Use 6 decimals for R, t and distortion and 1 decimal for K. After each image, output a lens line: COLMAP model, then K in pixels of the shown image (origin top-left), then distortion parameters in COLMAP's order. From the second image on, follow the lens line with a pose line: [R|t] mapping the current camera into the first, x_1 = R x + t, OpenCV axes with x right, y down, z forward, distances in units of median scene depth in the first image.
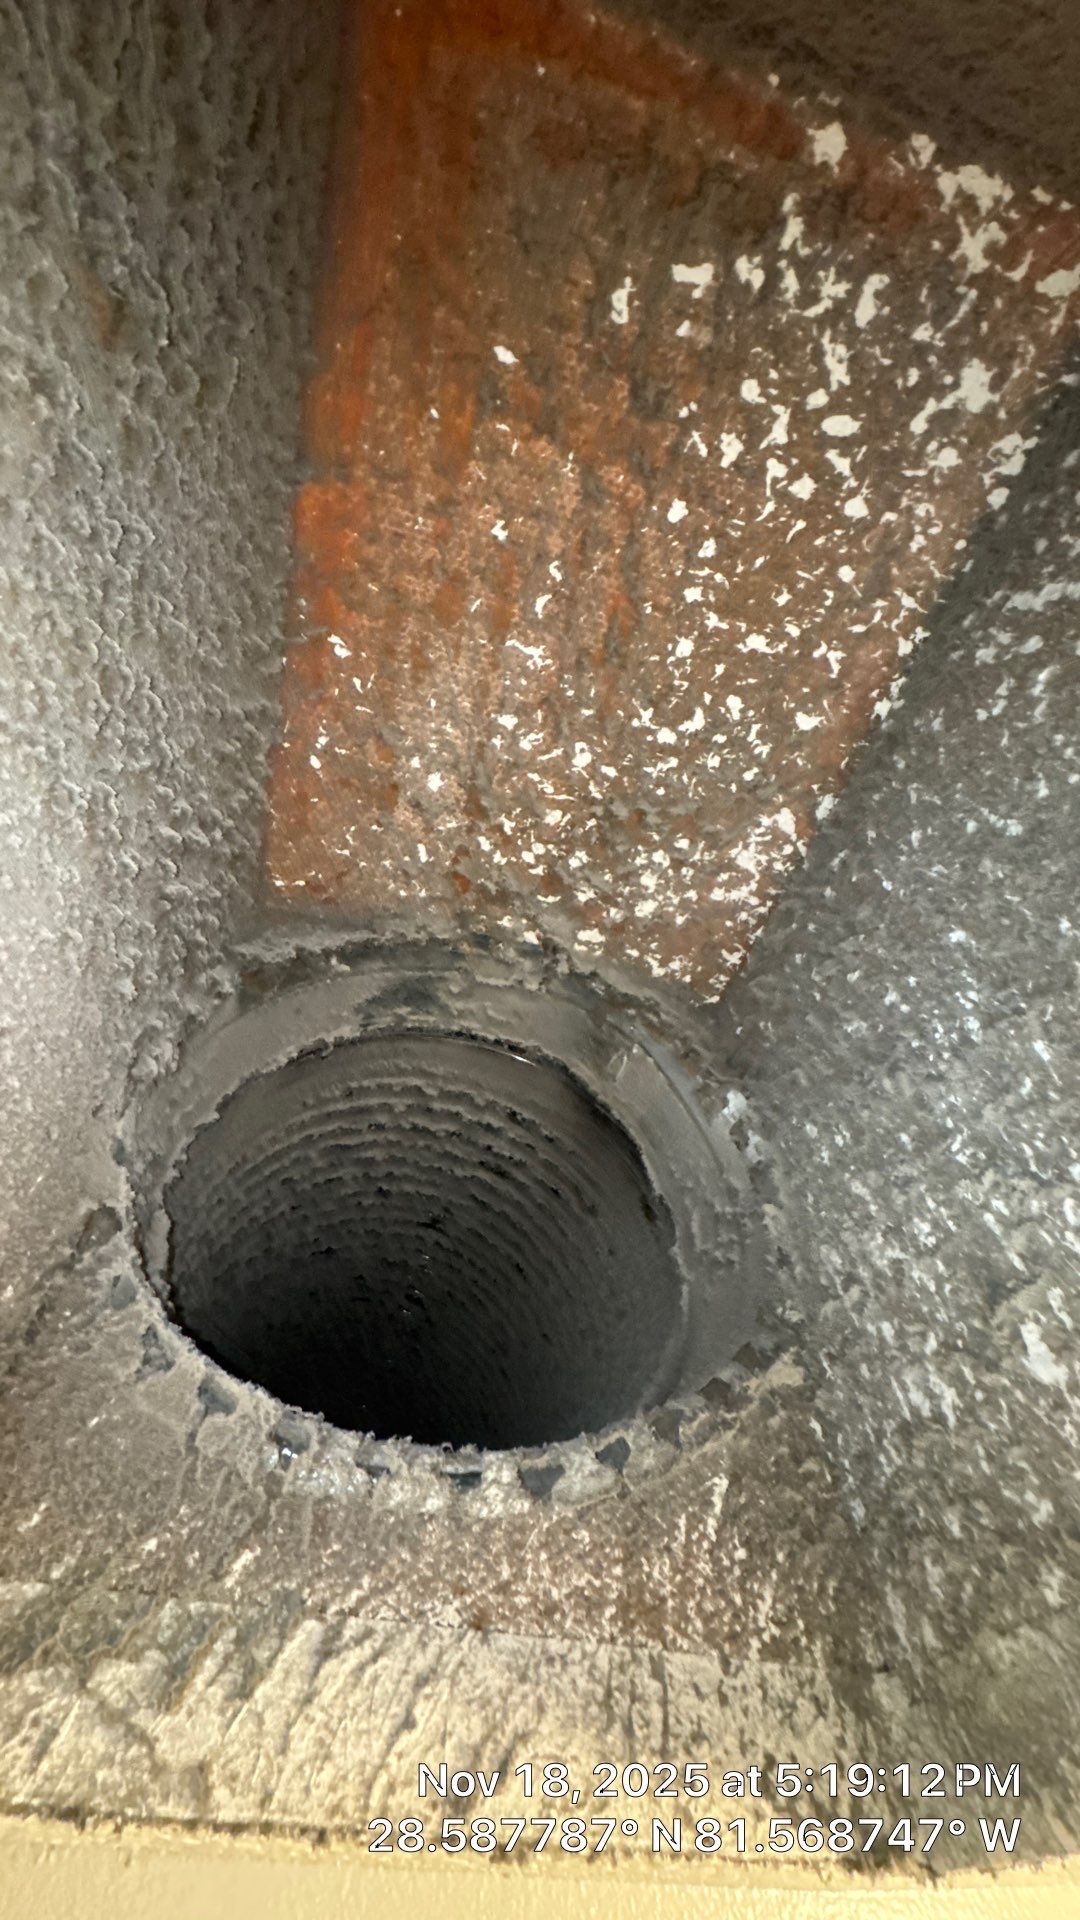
lens RADIAL K [[766.5, 0, 544.6], [0, 766.5, 955.7], [0, 0, 1]] dist [-0.001578, 0.000201]
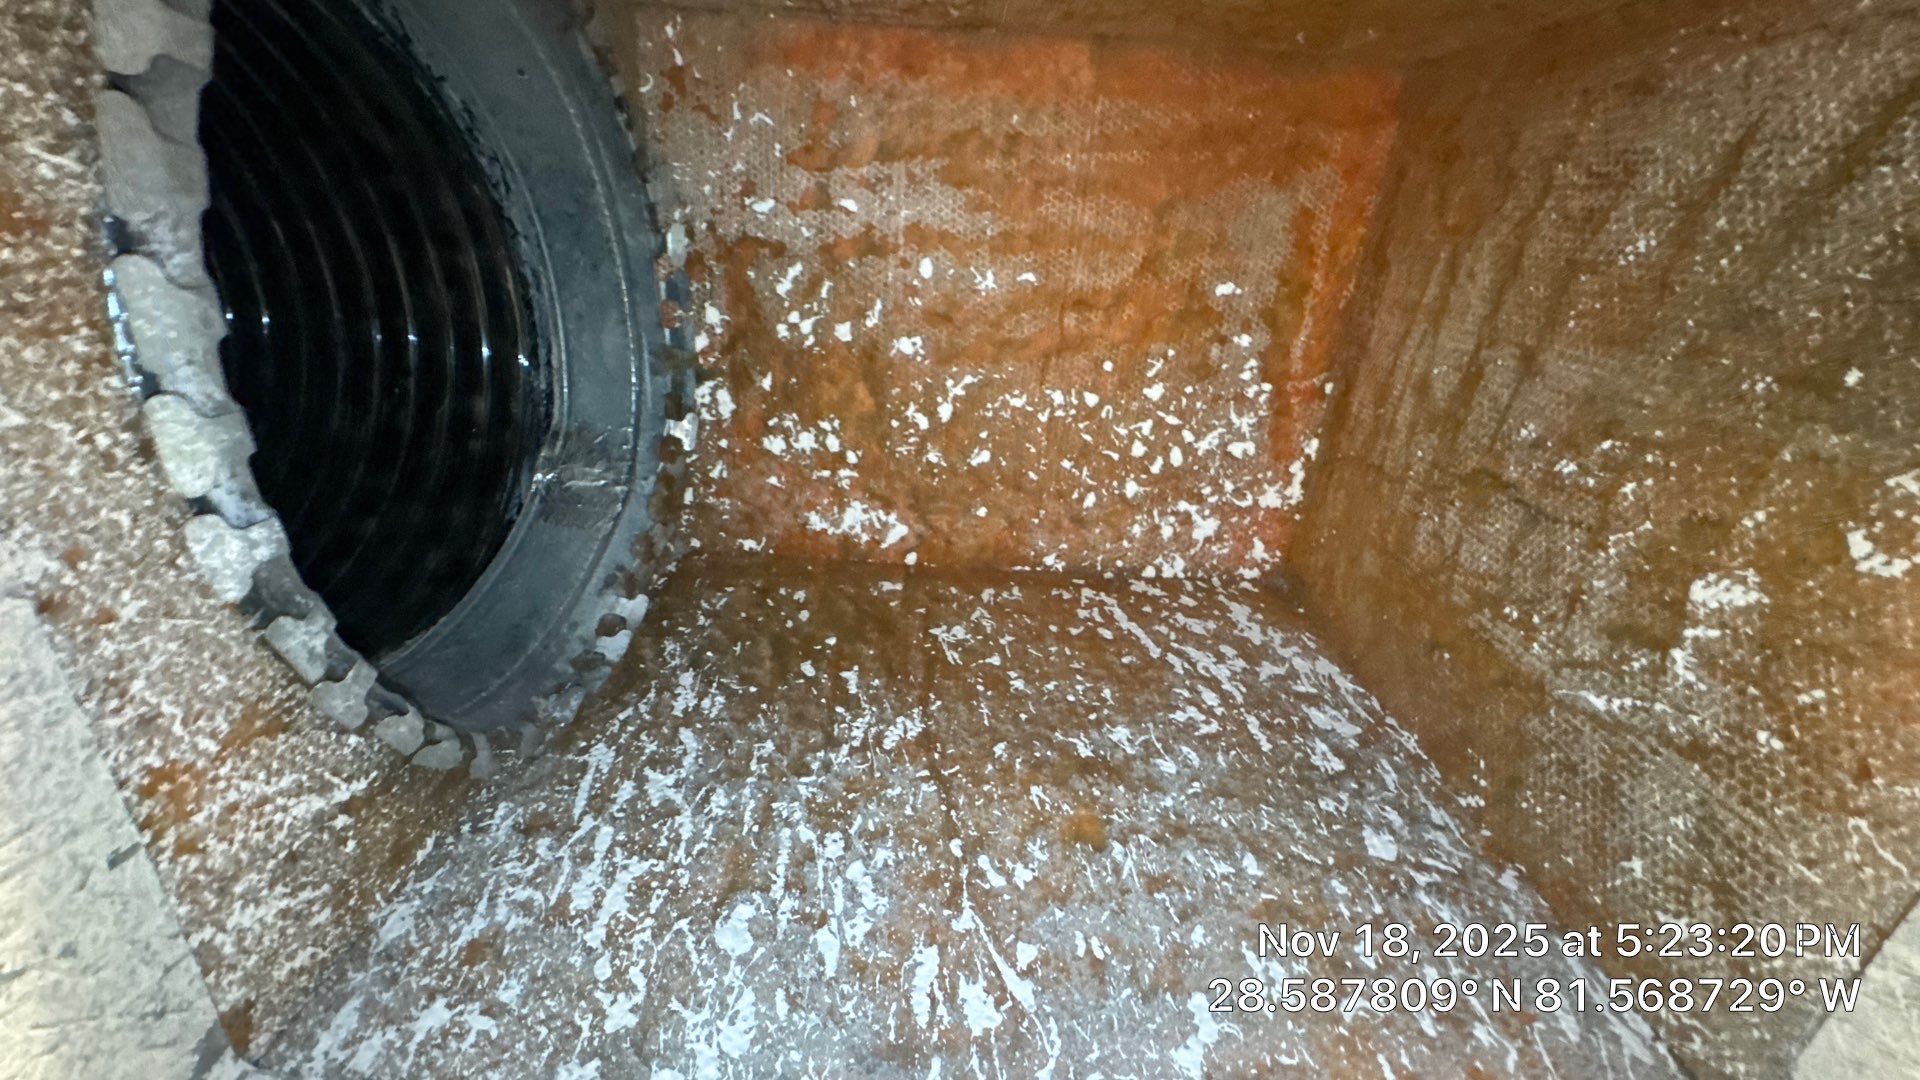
lens RADIAL K [[766.5, 0, 952.4], [0, 766.5, 543.6], [0, 0, 1]] dist [-0.001578, 0.000201]
pose [[0.221300, 0.886037, 0.407387, -0.182240], [-0.784216, 0.410004, -0.465728, 0.438963], [-0.579683, -0.216414, 0.785578, 0.049220]]
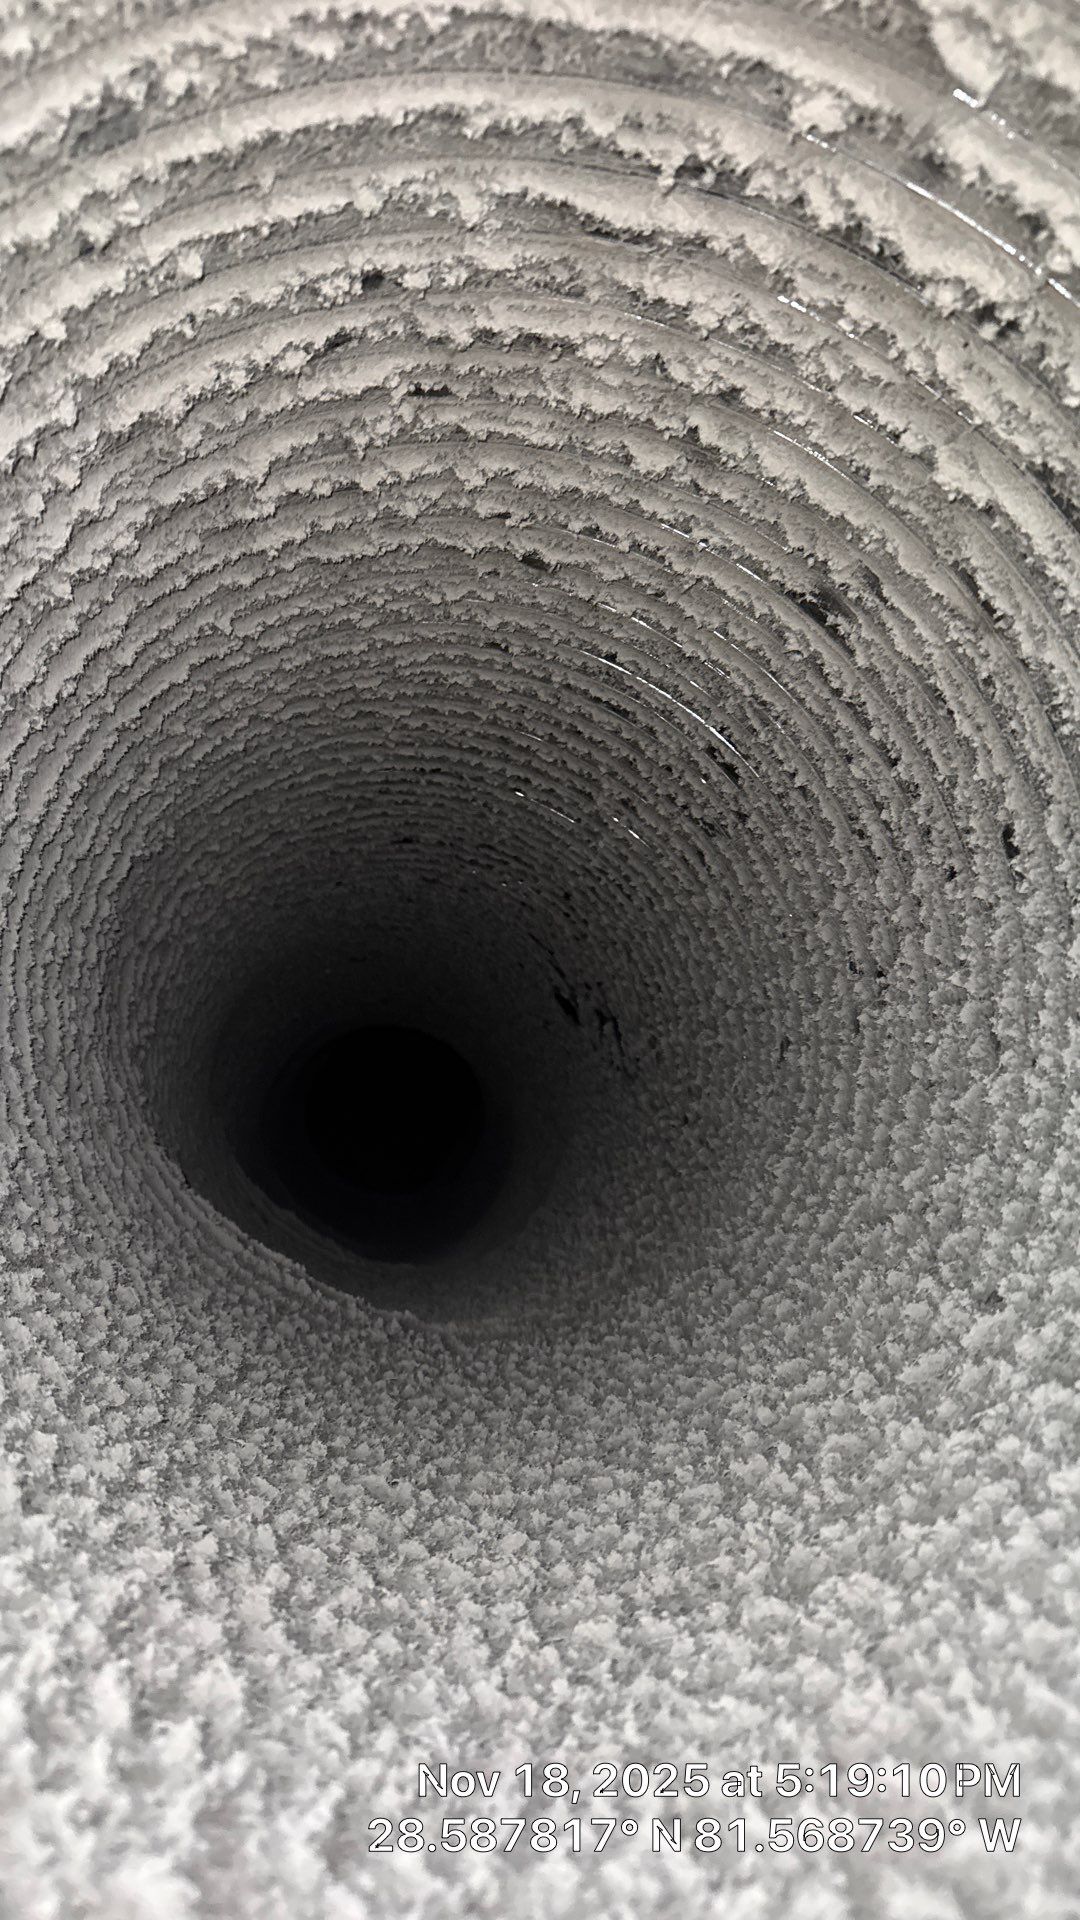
lens RADIAL K [[1370.9, 0, 555.2], [0, 1370.9, 954.8], [0, 0, 1]] dist [0.039041, -0.046884]
pose [[0.854032, 0.455392, -0.251491, -0.064663], [-0.219831, 0.754065, 0.618918, 0.291783], [0.471491, -0.473290, 0.744105, 1.025792]]
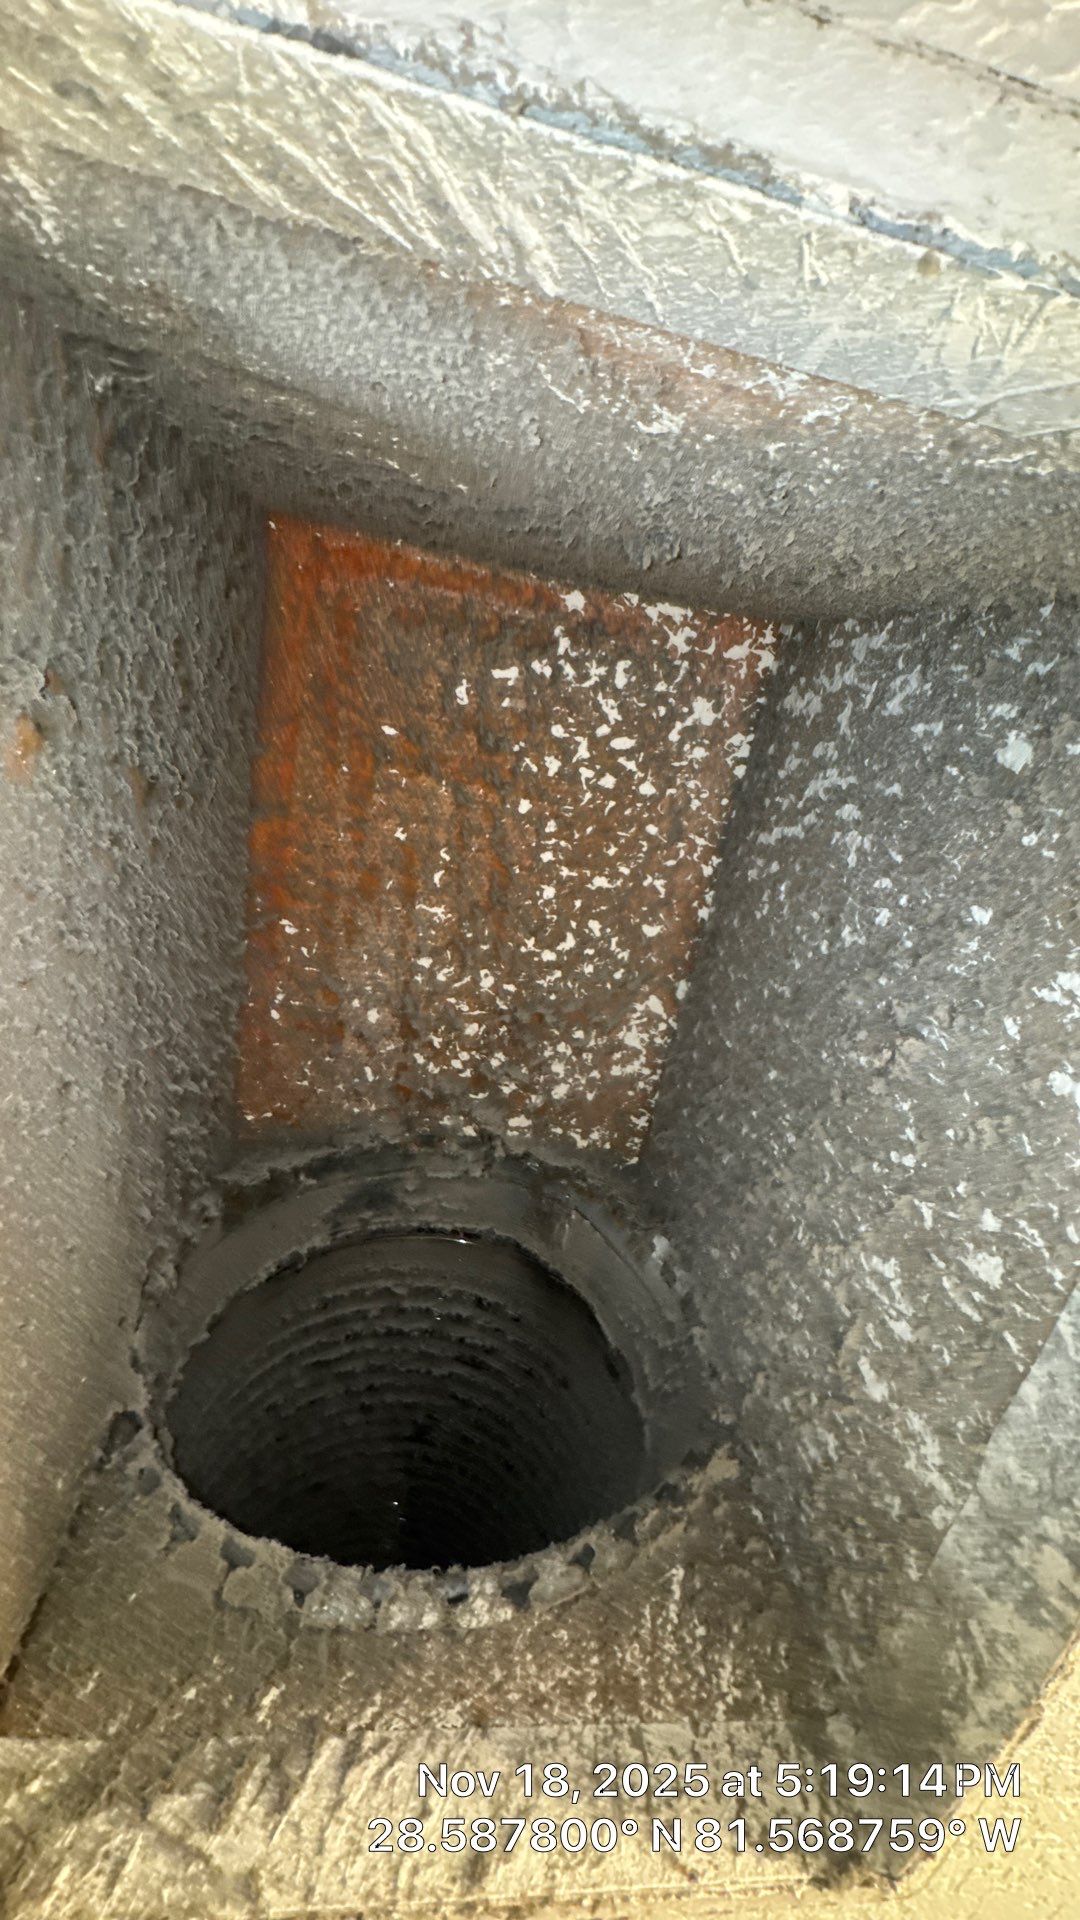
lens RADIAL K [[769.6, 0, 545.6], [0, 769.6, 958.5], [0, 0, 1]] dist [-0.000557, -0.000193]
pose [[0.986993, -0.141231, 0.076804, 0.071386], [0.155949, 0.957153, -0.244004, 0.047466], [-0.039052, 0.252808, 0.966728, -0.346051]]
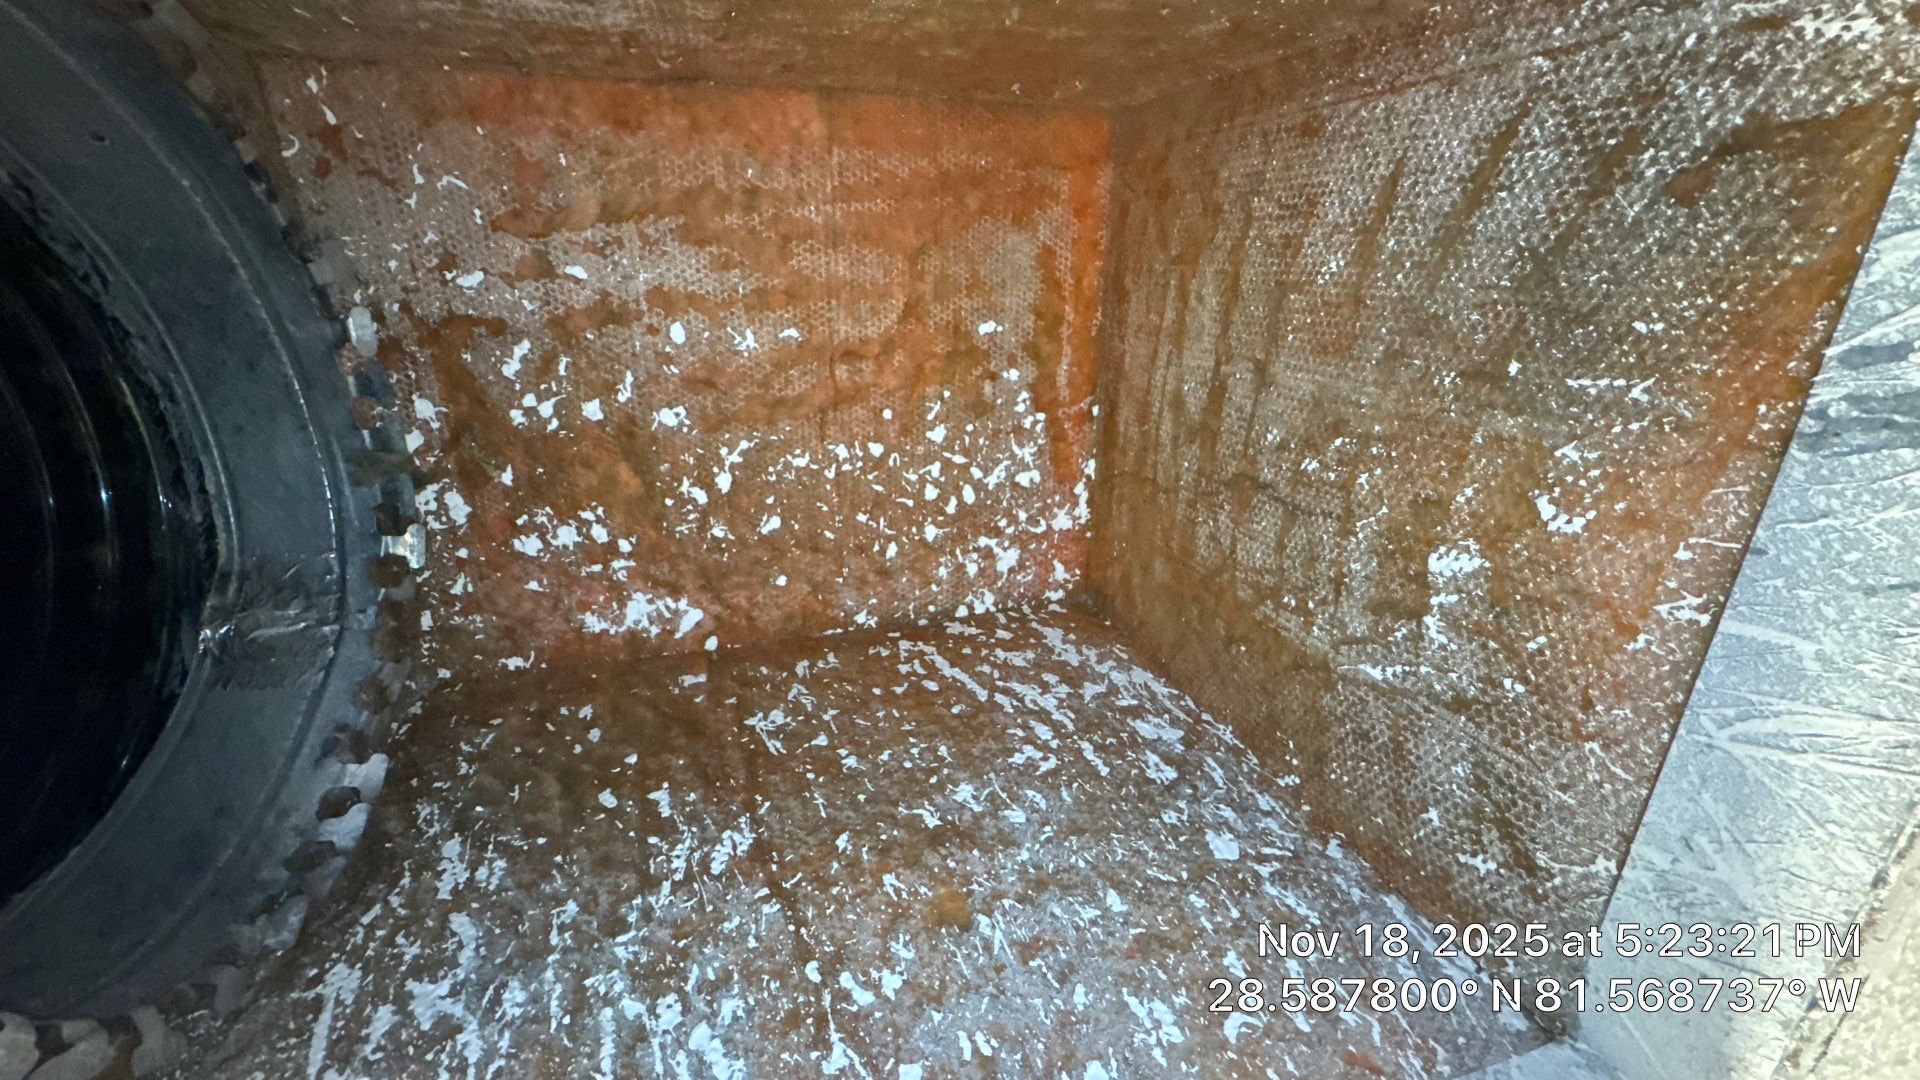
lens RADIAL K [[768.9, 0, 952.2], [0, 768.9, 543.4], [0, 0, 1]] dist [-0.001398, 0.000062]
pose [[0.259897, 0.866437, 0.426311, -0.193515], [-0.564962, 0.494471, -0.660542, 0.385692], [-0.783116, -0.069176, 0.618016, 0.100130]]
